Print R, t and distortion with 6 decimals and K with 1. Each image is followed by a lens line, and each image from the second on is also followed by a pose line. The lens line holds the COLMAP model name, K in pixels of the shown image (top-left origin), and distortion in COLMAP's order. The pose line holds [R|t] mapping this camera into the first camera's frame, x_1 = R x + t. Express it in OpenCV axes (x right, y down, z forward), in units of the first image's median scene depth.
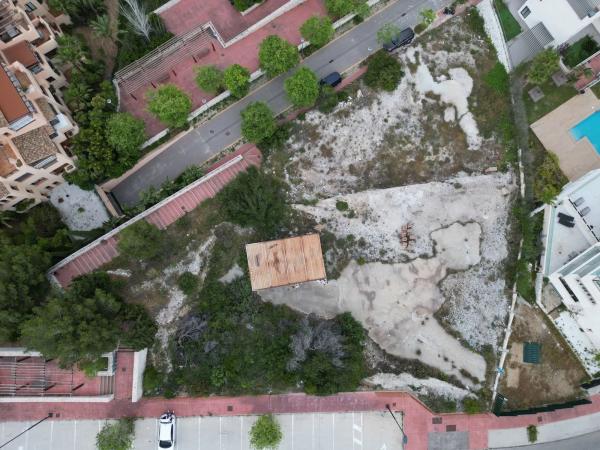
lens RADIAL K [[419.6, 0, 300.0], [0, 419.6, 225.0], [0, 0, 1]] dist [0.072029, -0.069038]
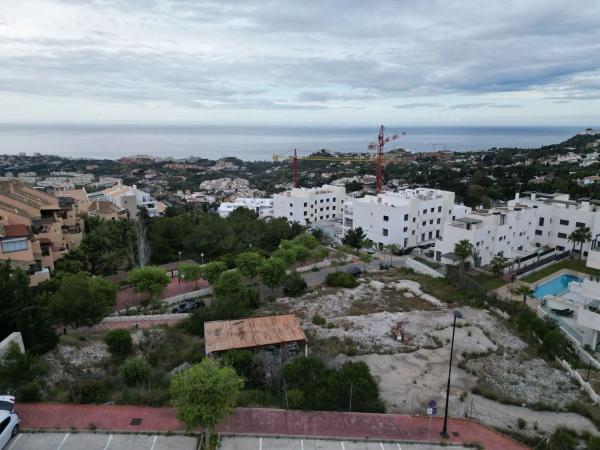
lens RADIAL K [[419.6, 0, 300.0], [0, 419.6, 225.0], [0, 0, 1]] dist [0.072029, -0.069038]
pose [[0.996925, -0.017976, 0.076271, -0.004026], [0.078061, 0.312897, -0.946574, 0.739064], [-0.006849, 0.949617, 0.313338, 0.531498]]
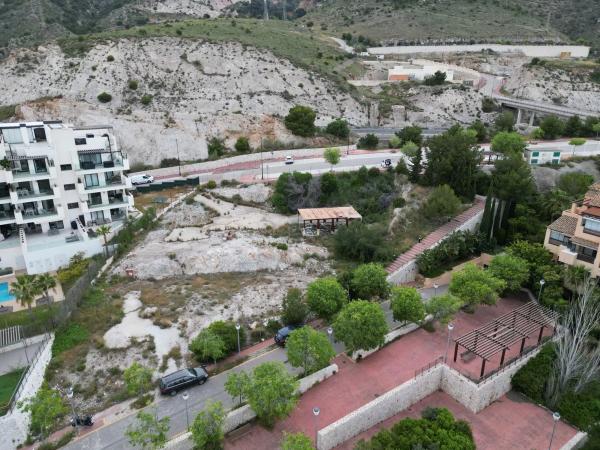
lens RADIAL K [[419.6, 0, 300.0], [0, 419.6, 225.0], [0, 0, 1]] dist [0.072029, -0.069038]
pose [[-0.999923, -0.003423, -0.011930, 0.067490], [-0.010573, -0.268425, 0.963243, -1.113110], [-0.006500, 0.963295, 0.268368, 0.650644]]
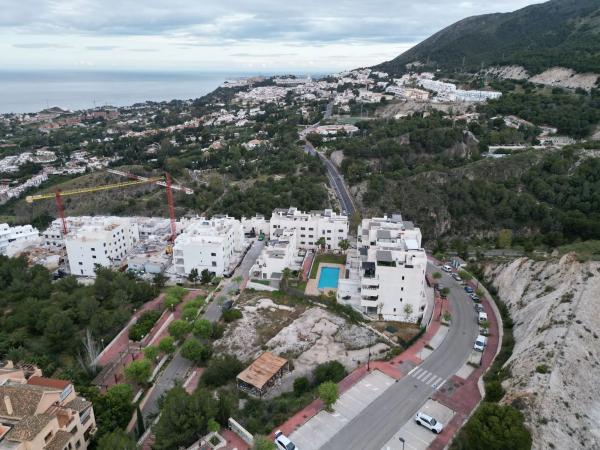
lens RADIAL K [[421.4, 0, 299.0], [0, 421.4, 220.5], [0, 0, 1]] dist [0.070128, -0.062390]
pose [[0.669662, -0.253527, 0.698053, -0.877064], [0.740354, 0.302006, -0.600557, 0.934478], [-0.058559, 0.918976, 0.389941, -0.146370]]
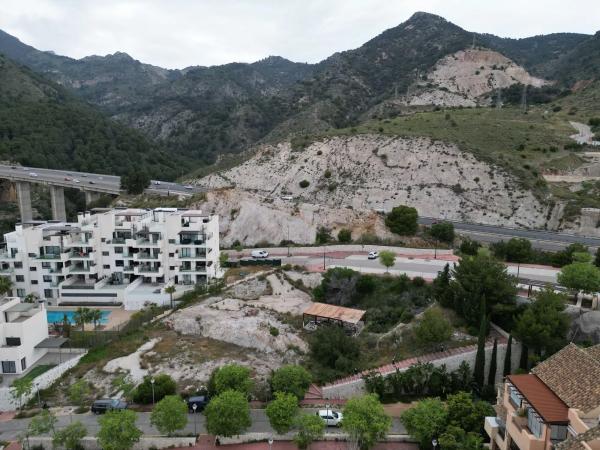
lens RADIAL K [[419.6, 0, 300.0], [0, 419.6, 225.0], [0, 0, 1]] dist [0.072029, -0.069038]
pose [[-0.829602, -0.108076, 0.547796, -0.629571], [0.555843, -0.066894, 0.828591, -1.043135], [-0.052906, 0.991889, 0.115569, 0.532475]]
